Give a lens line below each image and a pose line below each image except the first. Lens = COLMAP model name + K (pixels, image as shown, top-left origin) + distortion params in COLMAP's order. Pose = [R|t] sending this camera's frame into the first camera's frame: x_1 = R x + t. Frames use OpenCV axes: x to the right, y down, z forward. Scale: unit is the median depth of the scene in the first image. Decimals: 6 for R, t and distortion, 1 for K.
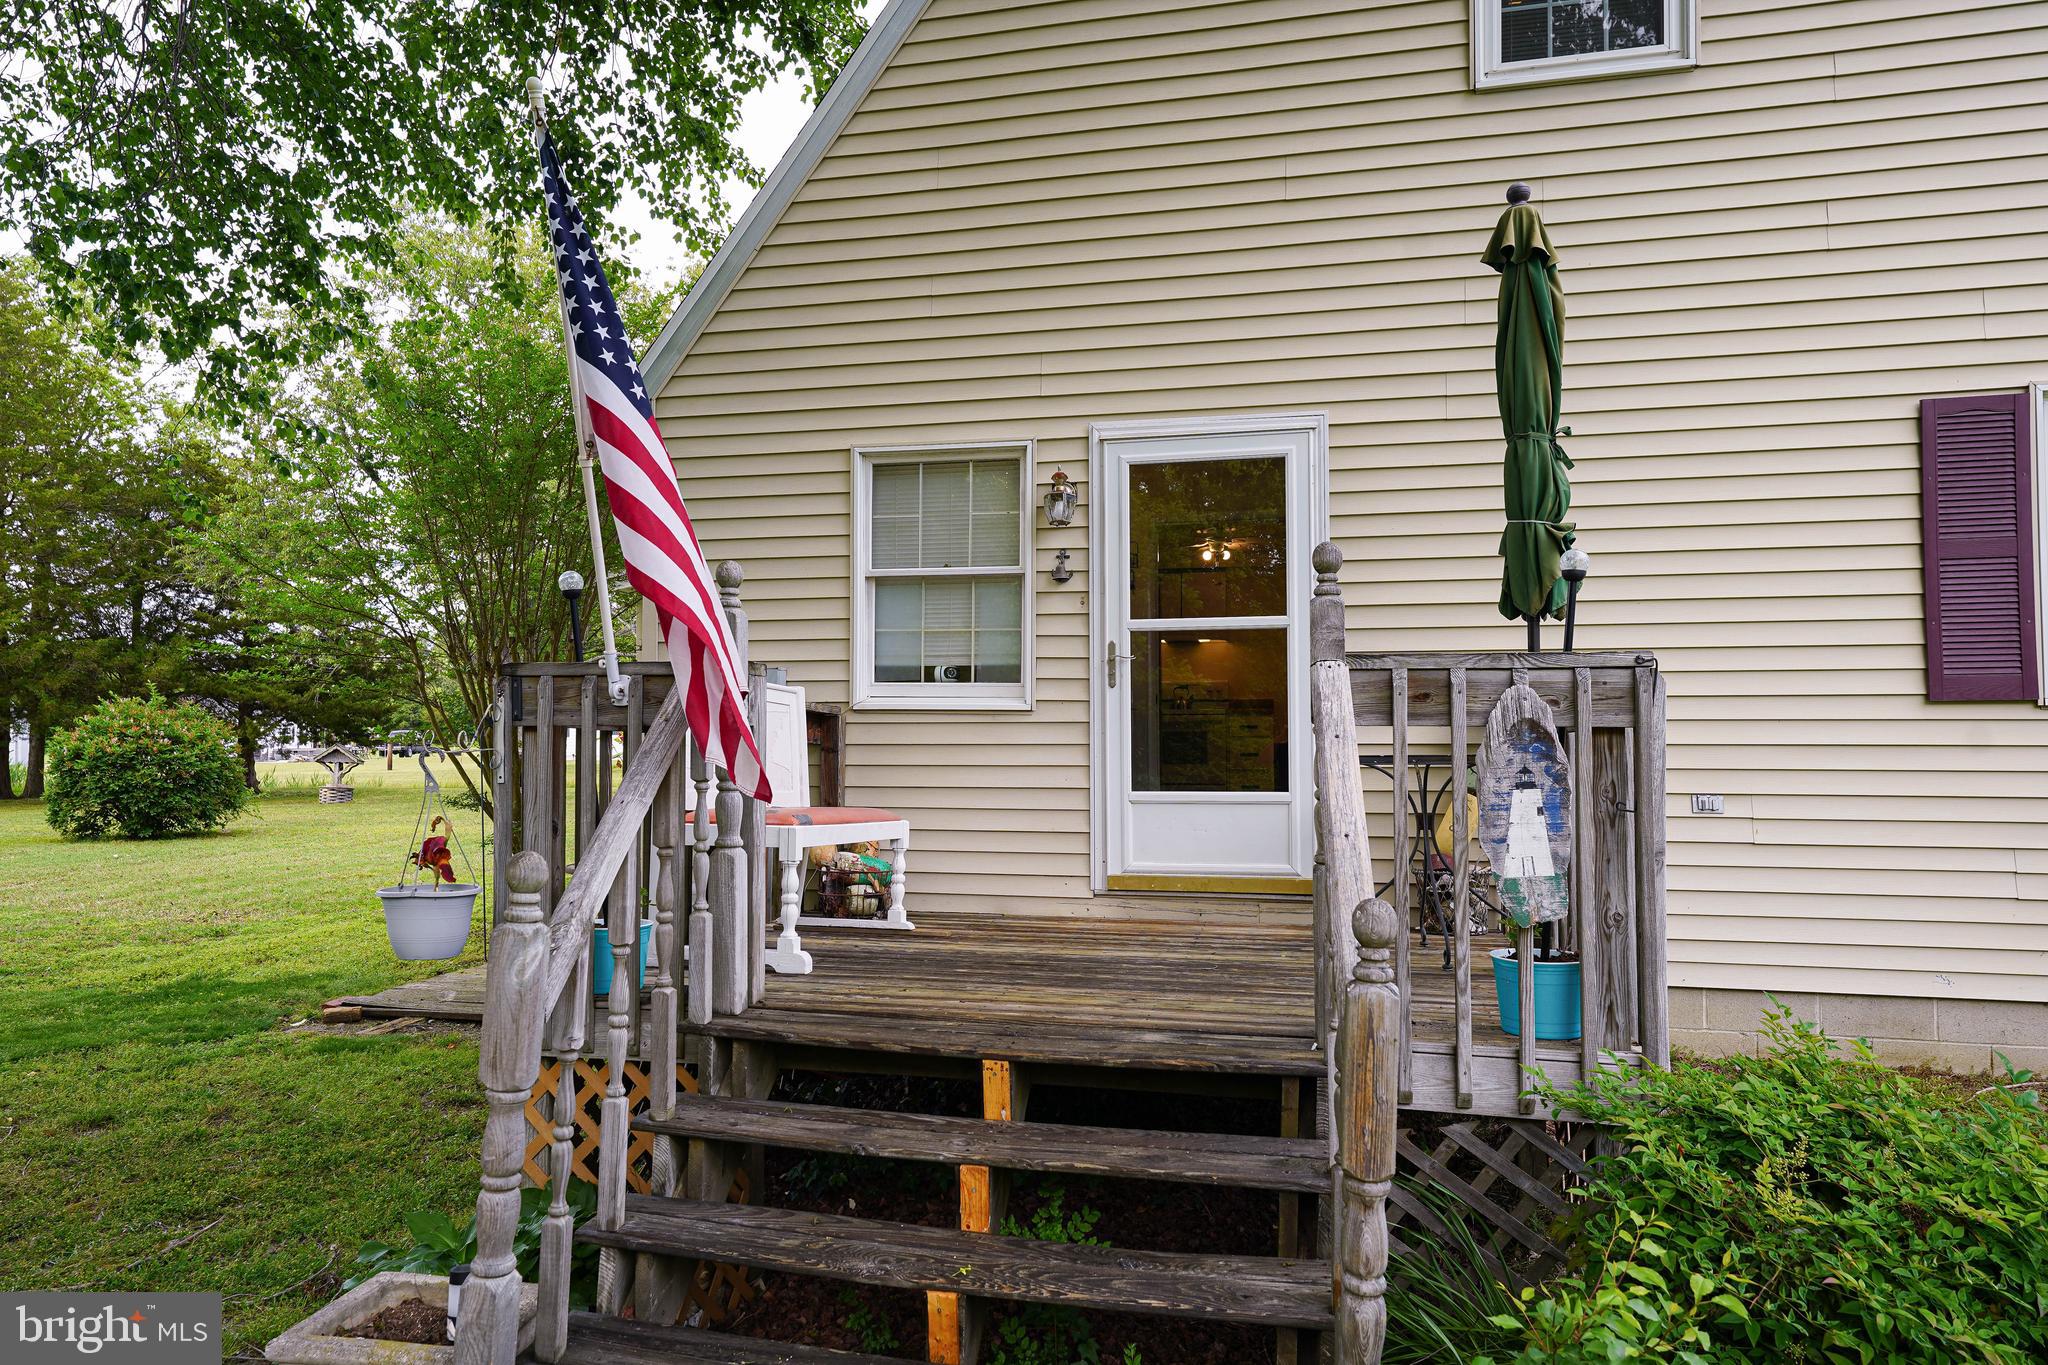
lens RADIAL K [[1303.1, 0, 1023.4], [0, 1303.1, 688.3], [0, 0, 1]] dist [0.000405, 0.000717]
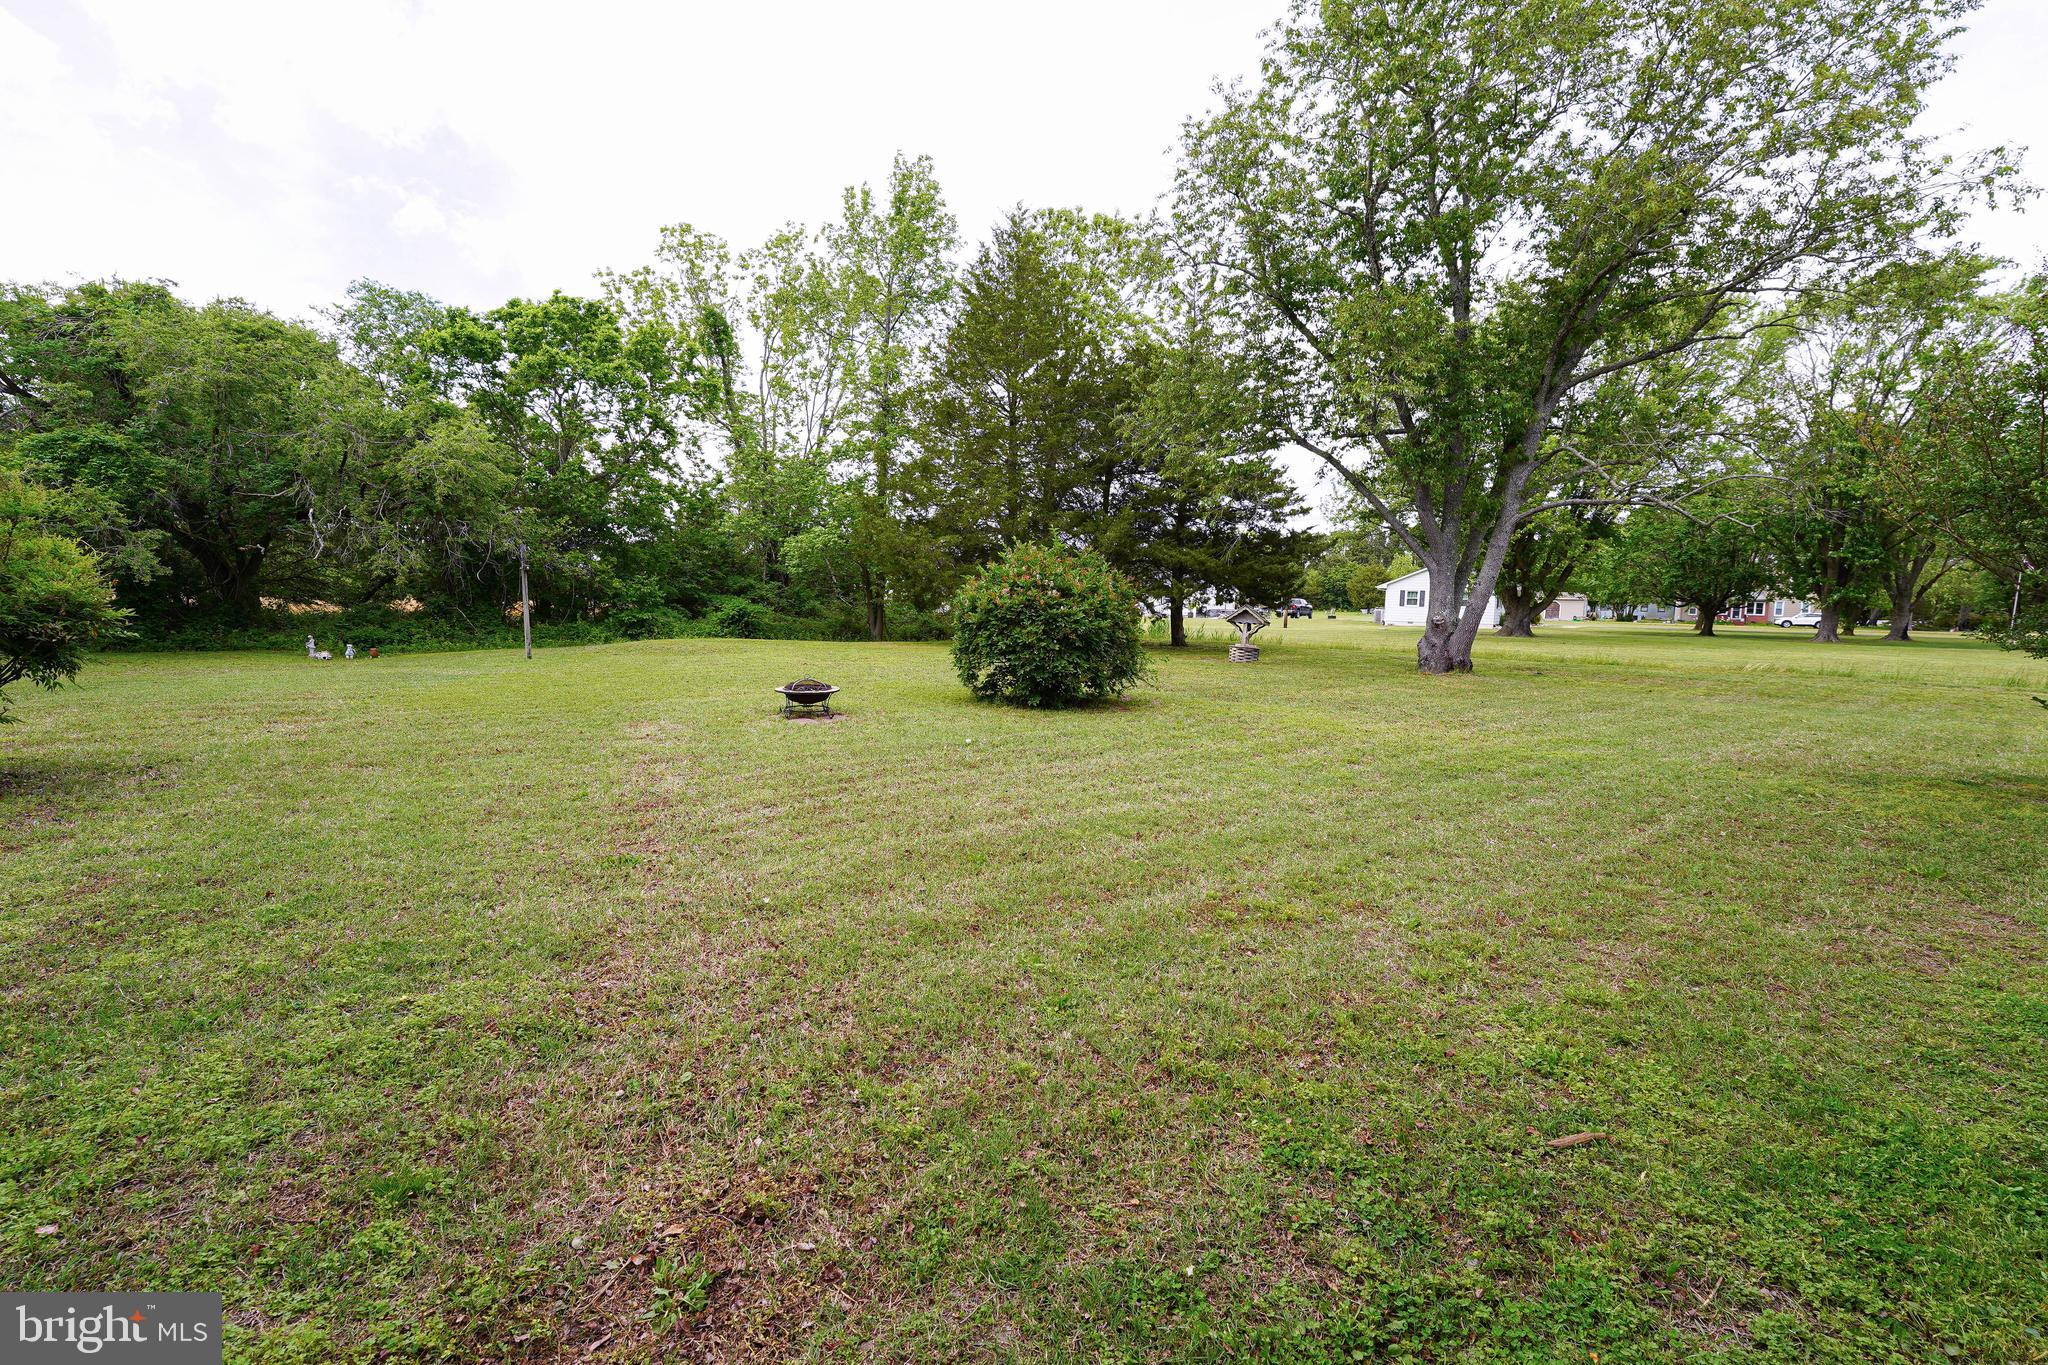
lens RADIAL K [[902.1, 0, 1022.0], [0, 902.1, 687.3], [0, 0, 1]] dist [0.000666, 0.000010]
pose [[0.743601, 0.088079, -0.662797, -0.284660], [-0.003389, 0.991769, 0.127993, 0.026314], [0.668615, -0.092930, 0.737779, 0.550385]]
